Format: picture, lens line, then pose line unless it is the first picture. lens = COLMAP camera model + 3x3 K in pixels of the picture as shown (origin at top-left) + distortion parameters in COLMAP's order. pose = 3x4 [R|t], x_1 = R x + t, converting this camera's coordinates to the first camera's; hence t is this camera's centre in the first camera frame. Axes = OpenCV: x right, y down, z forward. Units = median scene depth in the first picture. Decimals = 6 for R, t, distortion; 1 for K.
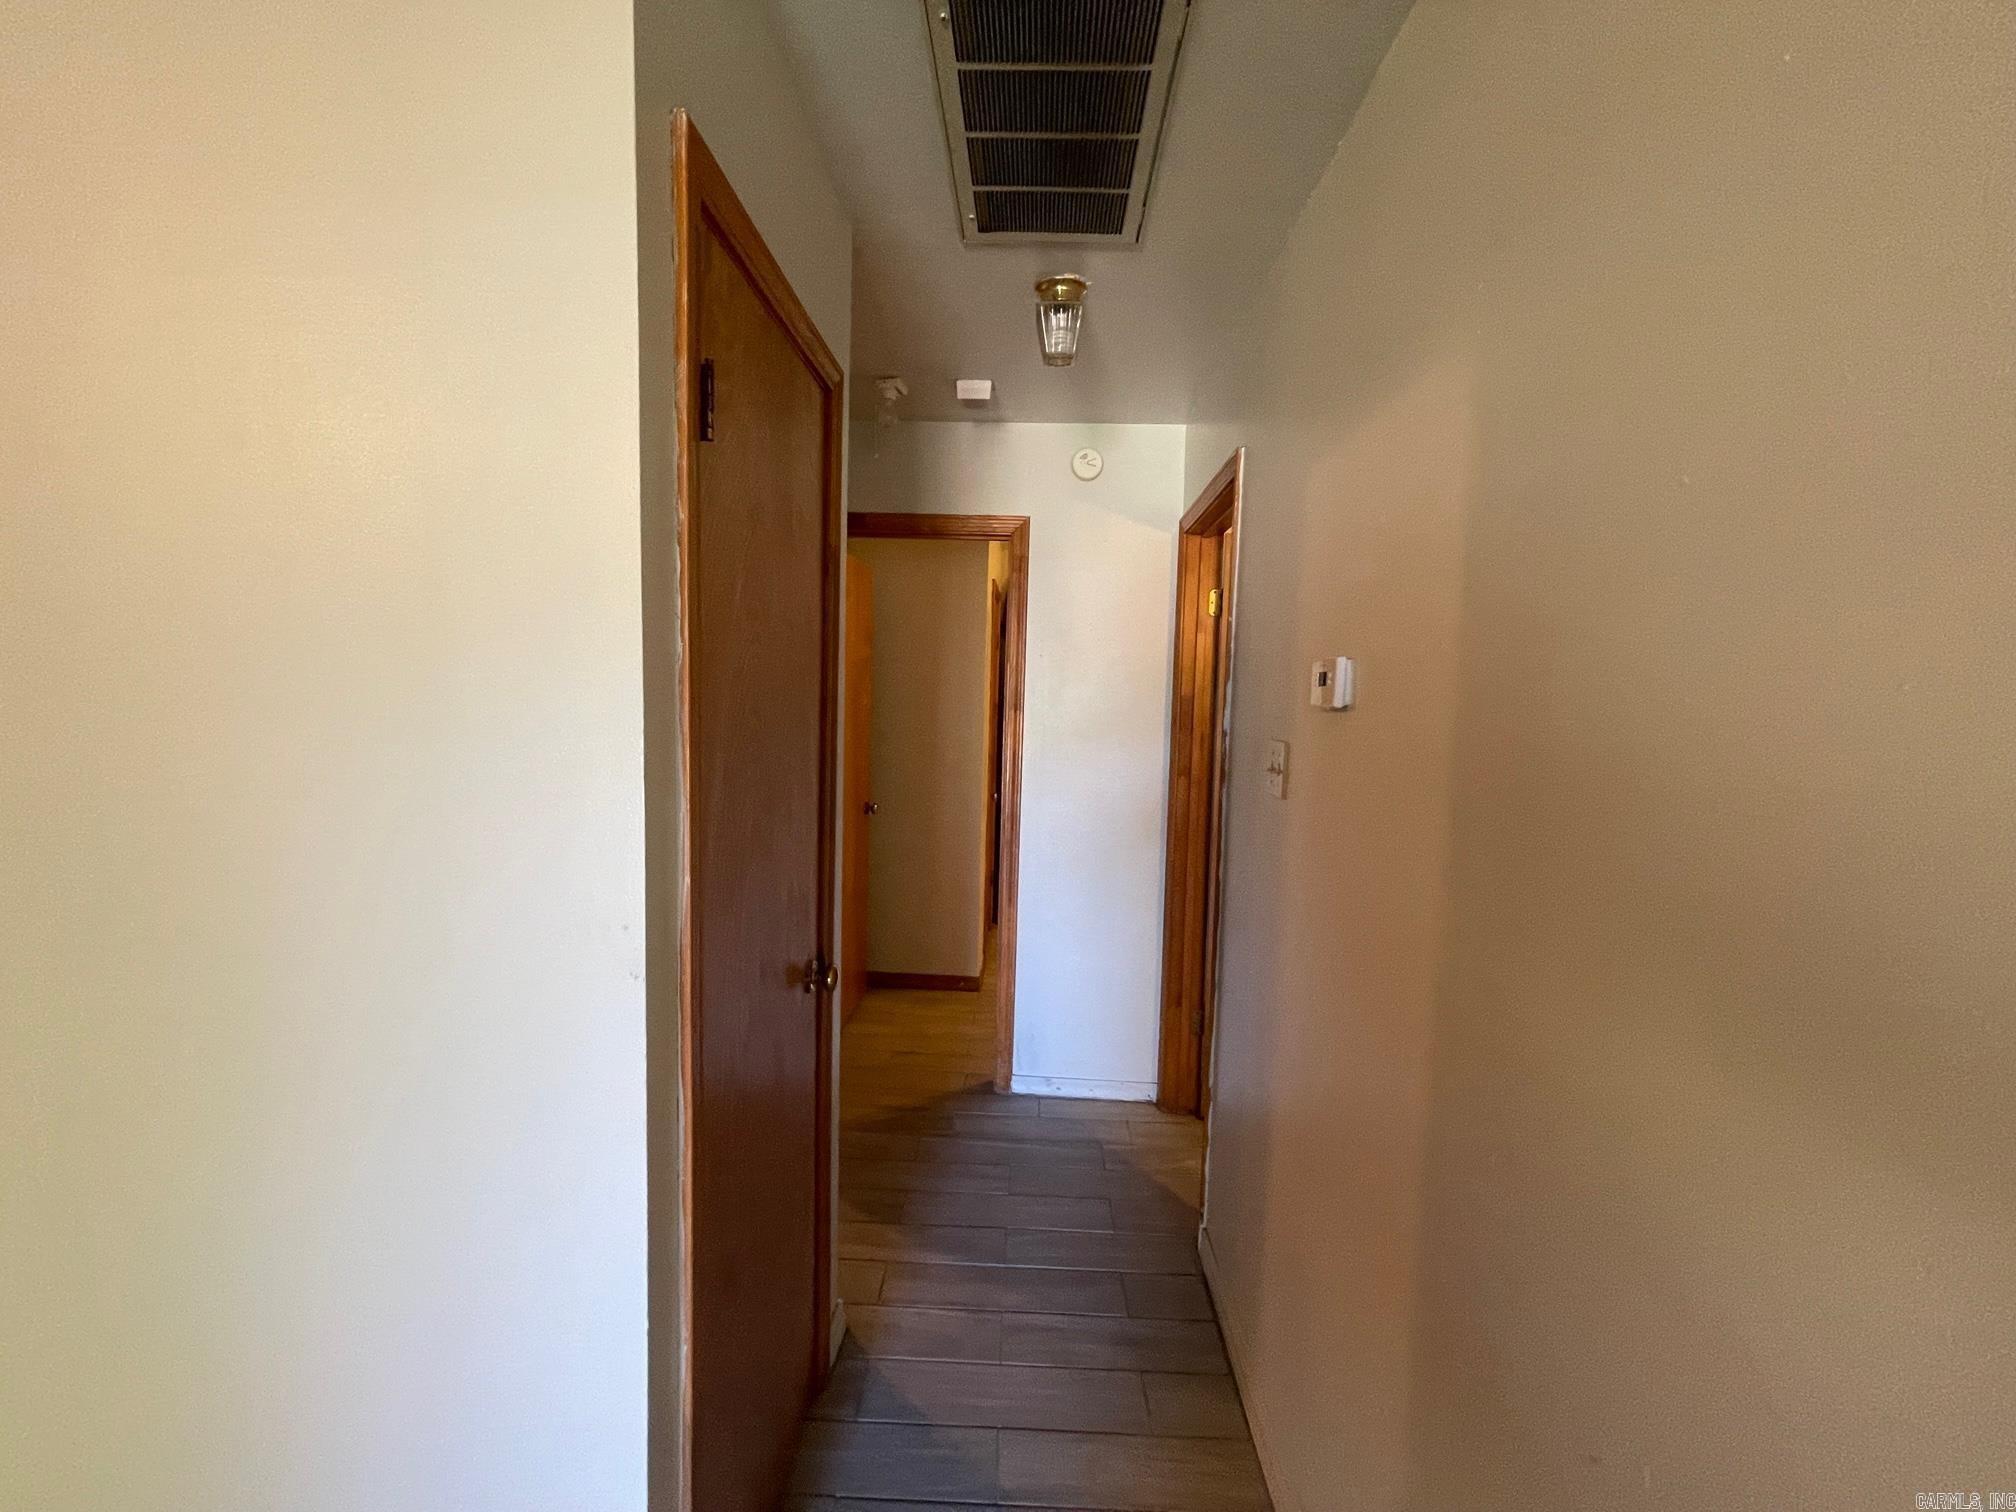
lens RADIAL K [[823.4, 0, 1008.1], [0, 823.4, 758.9], [0, 0, 1]] dist [0.010792, 0.000199]
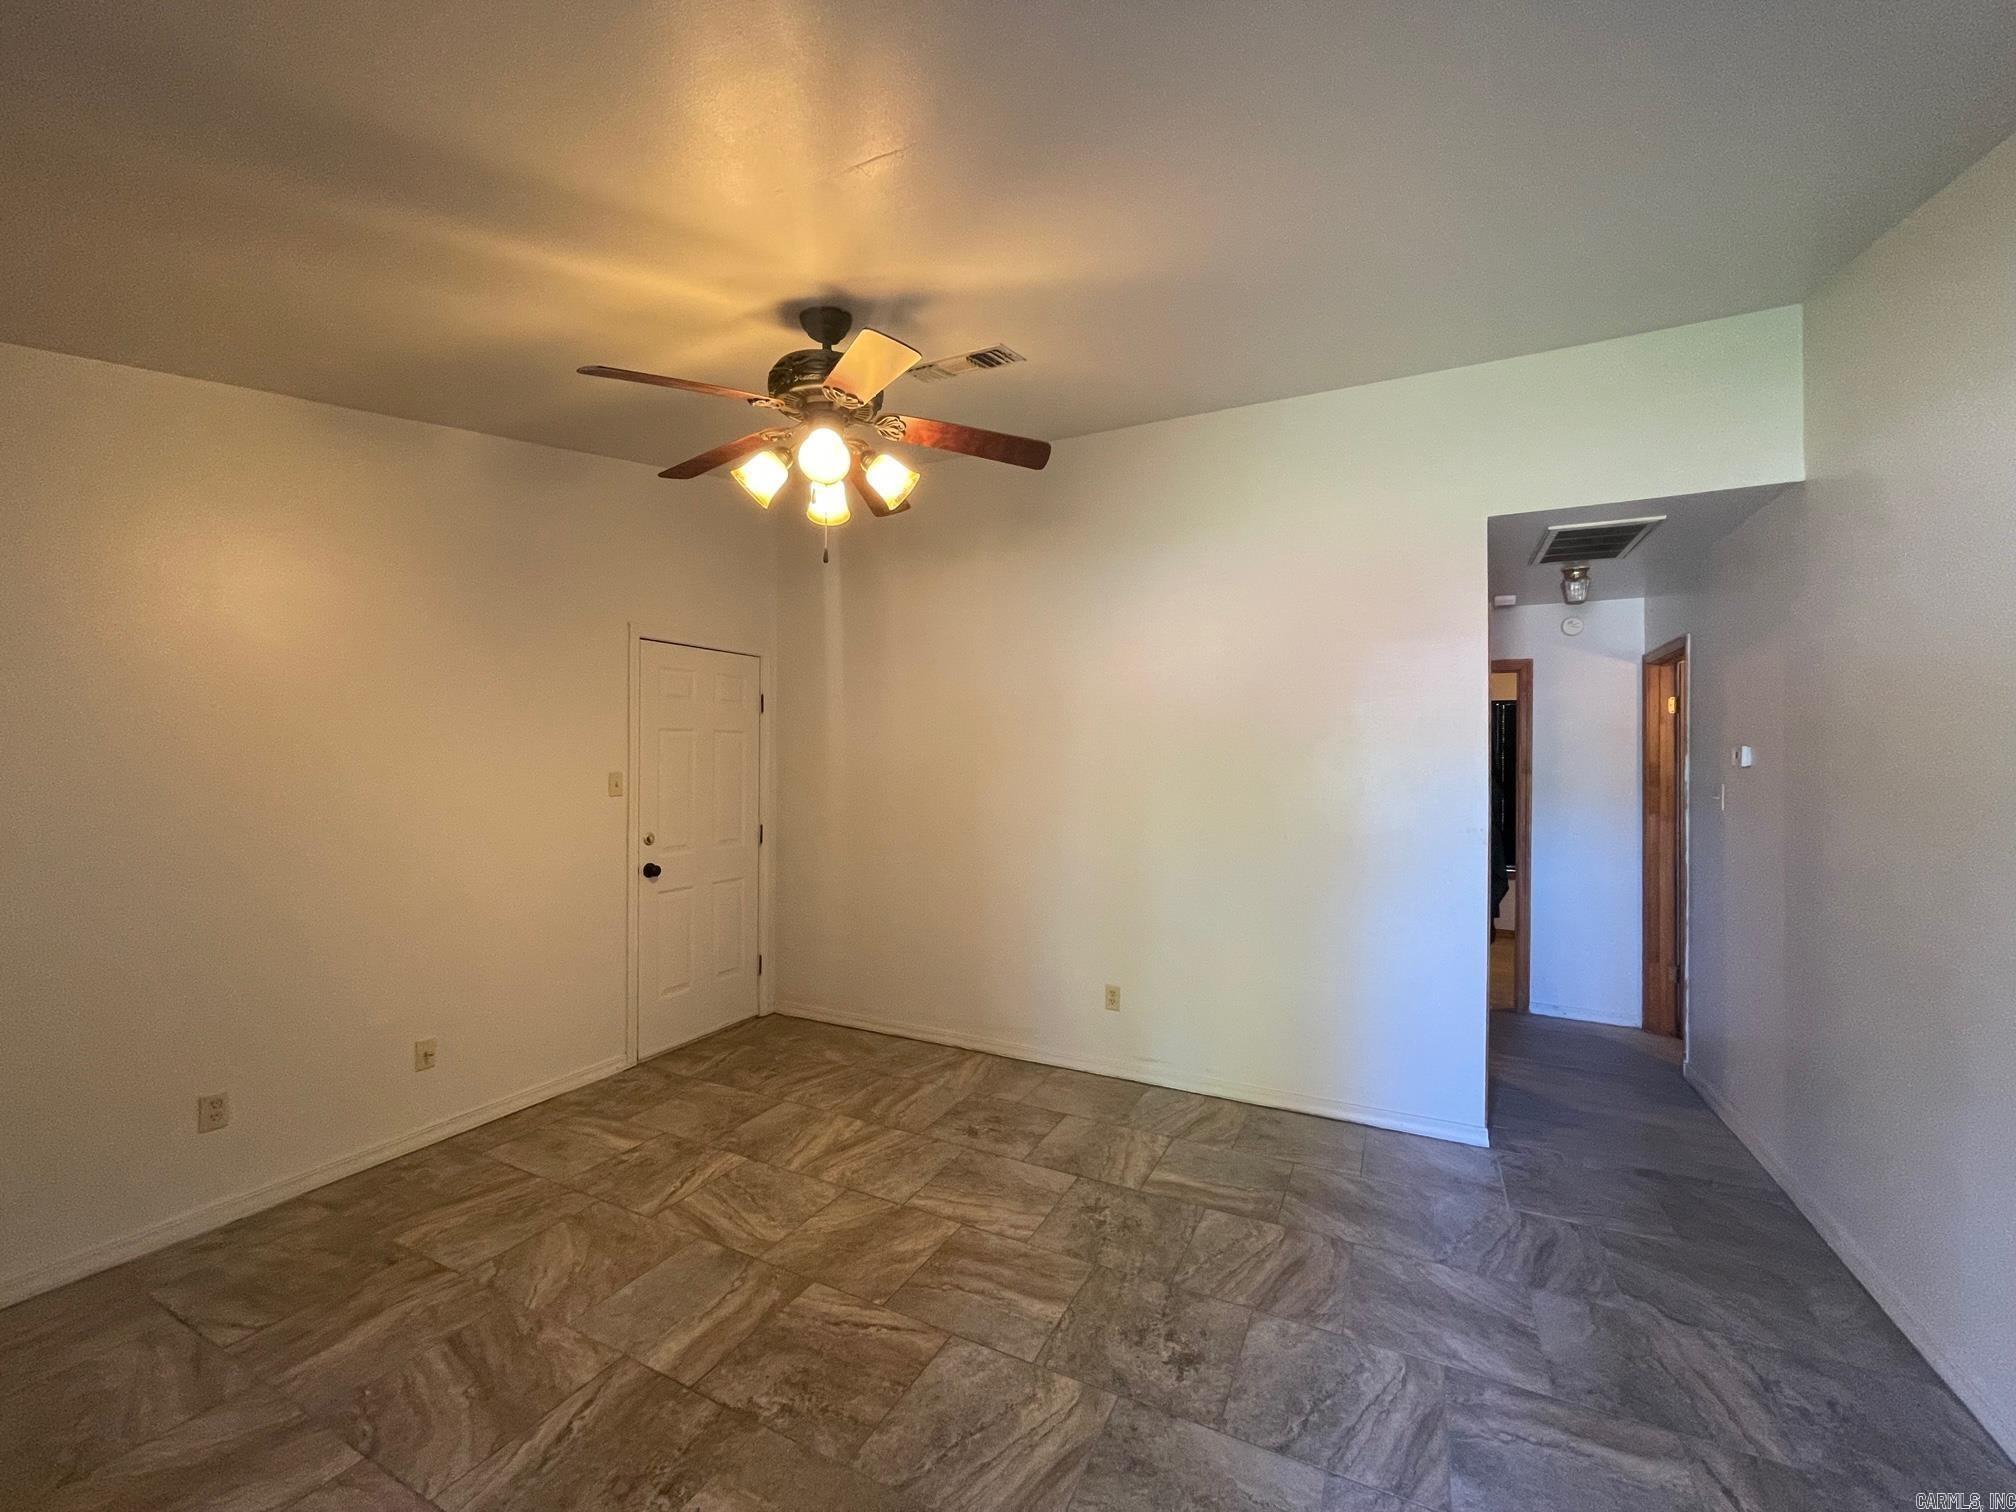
lens RADIAL K [[823.4, 0, 1009.1], [0, 823.4, 745.1], [0, 0, 1]] dist [0.010792, 0.000199]
pose [[0.910517, -0.015646, -0.413176, -0.256463], [-0.027560, 0.994765, -0.098403, 0.078706], [0.412553, 0.100985, 0.905319, -0.971379]]
